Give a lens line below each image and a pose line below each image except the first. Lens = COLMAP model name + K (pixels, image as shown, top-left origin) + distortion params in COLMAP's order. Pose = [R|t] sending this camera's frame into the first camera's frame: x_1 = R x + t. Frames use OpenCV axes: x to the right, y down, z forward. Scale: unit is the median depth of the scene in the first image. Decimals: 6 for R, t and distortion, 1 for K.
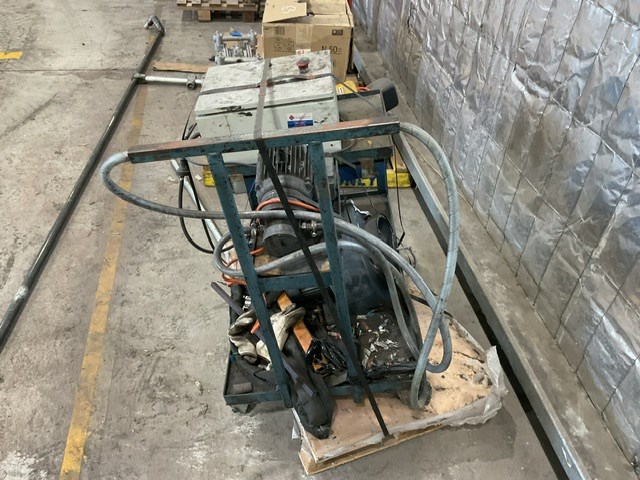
lens RADIAL K [[530.0, 0, 318.9], [0, 530.0, 237.9], [0, 0, 1]] dist [0.054109, -0.099713]
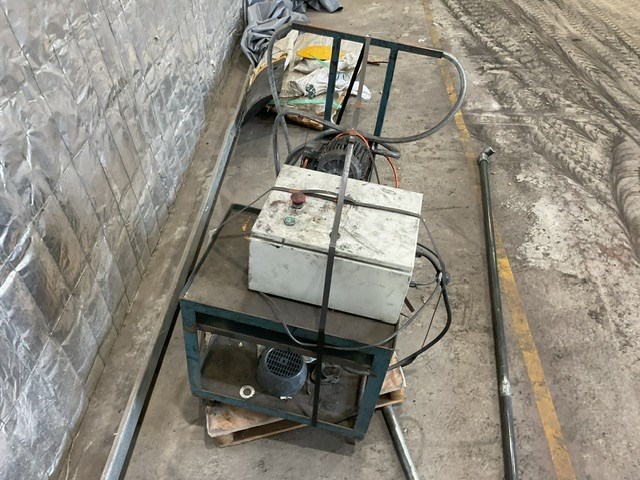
lens RADIAL K [[530.0, 0, 318.9], [0, 530.0, 237.9], [0, 0, 1]] dist [0.054109, -0.099713]
pose [[-0.976350, -0.102792, 0.190198, -0.217317], [0.173365, 0.153387, 0.972840, -1.076147], [-0.129174, 0.982805, -0.131939, 1.113526]]
